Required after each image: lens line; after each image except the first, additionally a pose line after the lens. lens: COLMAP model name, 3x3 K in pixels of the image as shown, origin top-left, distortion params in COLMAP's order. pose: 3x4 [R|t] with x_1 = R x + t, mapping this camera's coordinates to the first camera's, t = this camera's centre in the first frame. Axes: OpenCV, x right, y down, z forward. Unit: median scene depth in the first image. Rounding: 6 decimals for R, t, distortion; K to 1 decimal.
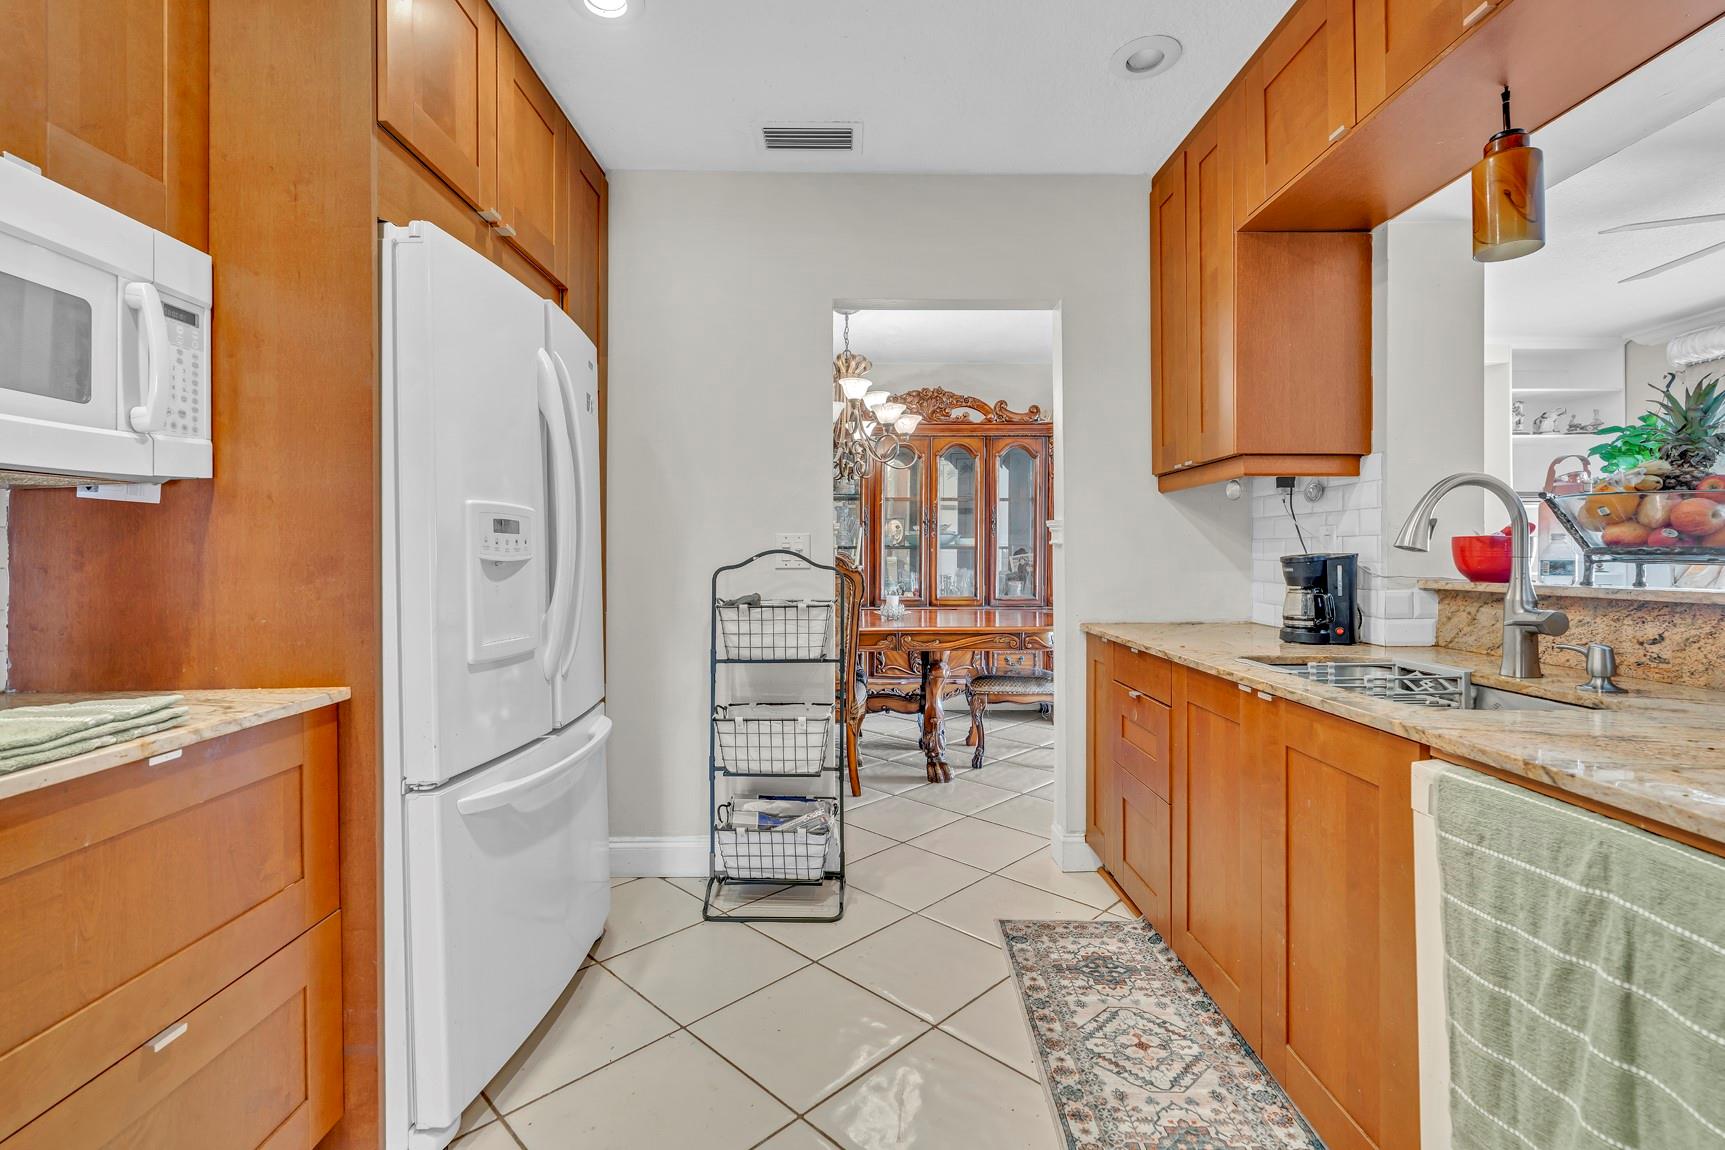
lens RADIAL K [[789.5, 0, 853.8], [0, 789.5, 551.3], [0, 0, 1]] dist [-0.009217, 0.001389]
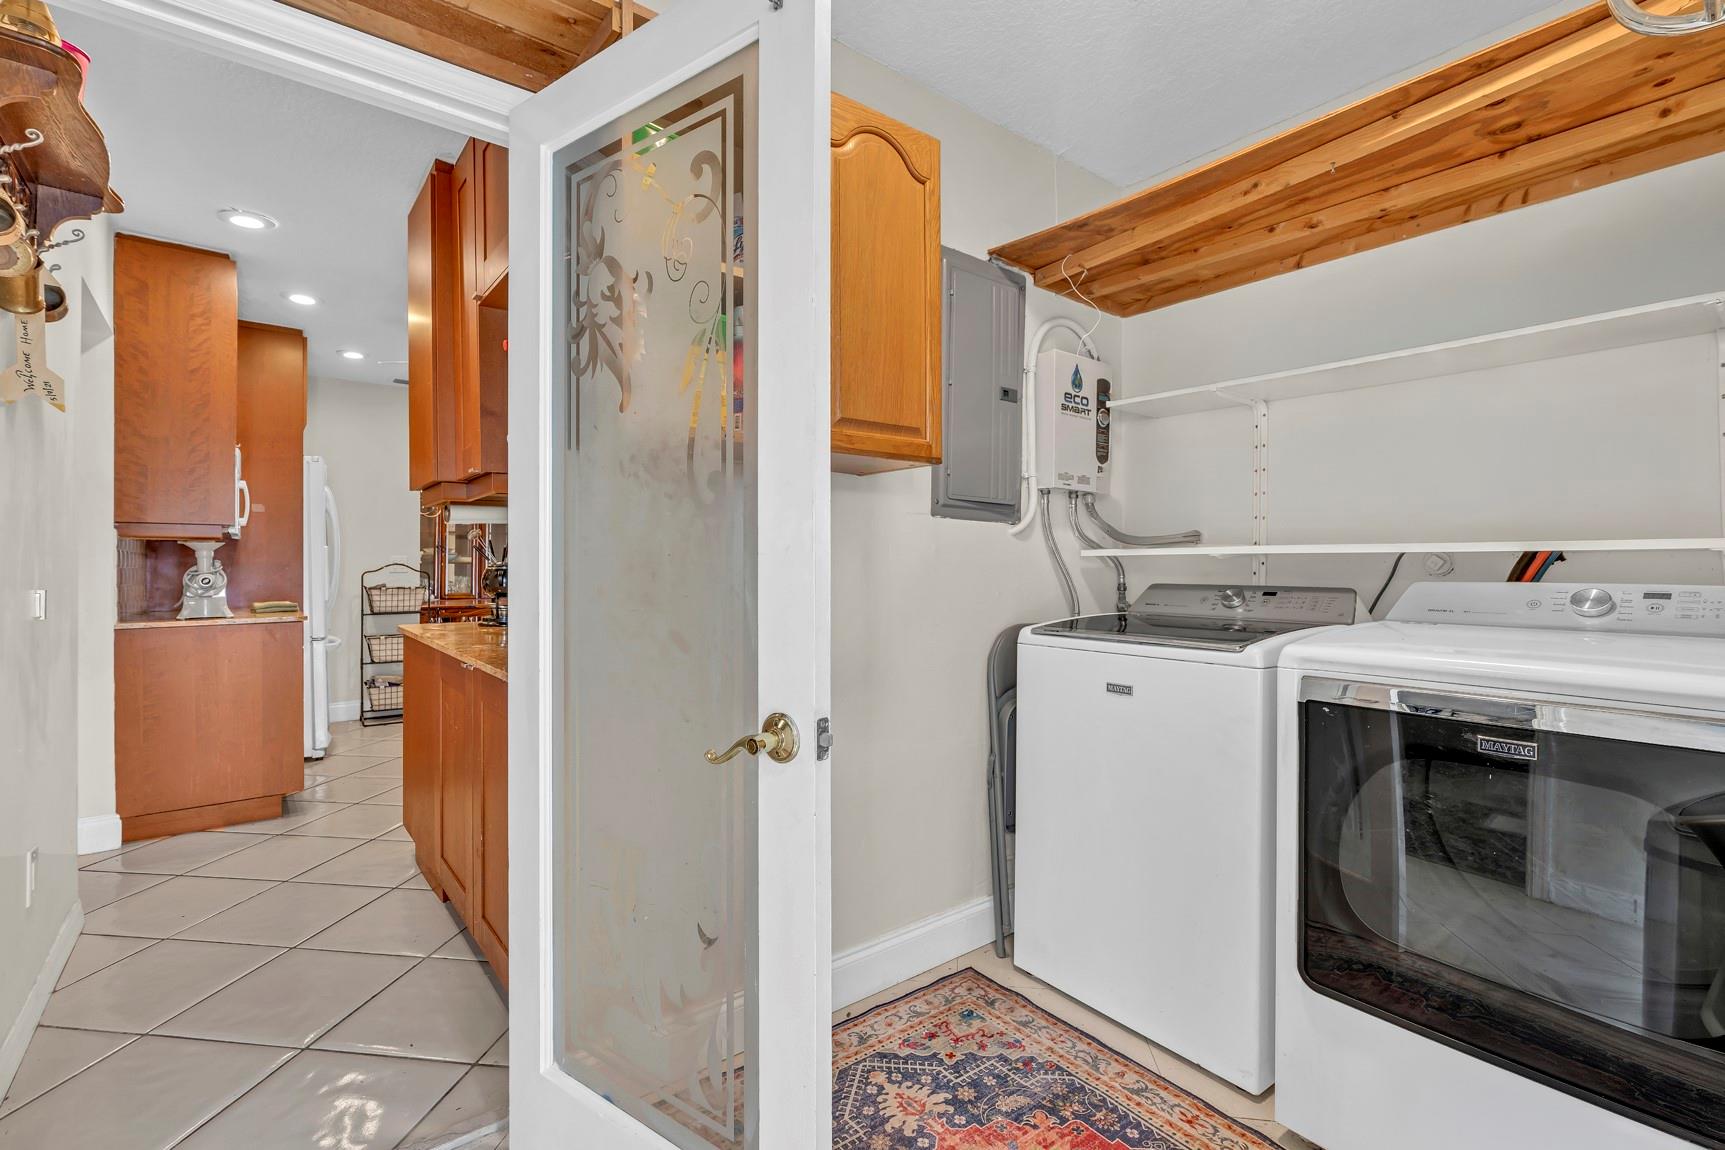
lens RADIAL K [[789.5, 0, 861.8], [0, 789.5, 566.0], [0, 0, 1]] dist [-0.009217, 0.001389]
pose [[0.786241, 0.004613, 0.617903, -0.508282], [-0.003906, 0.999989, -0.002495, 0.006663], [-0.617908, -0.000452, 0.786250, -1.810858]]
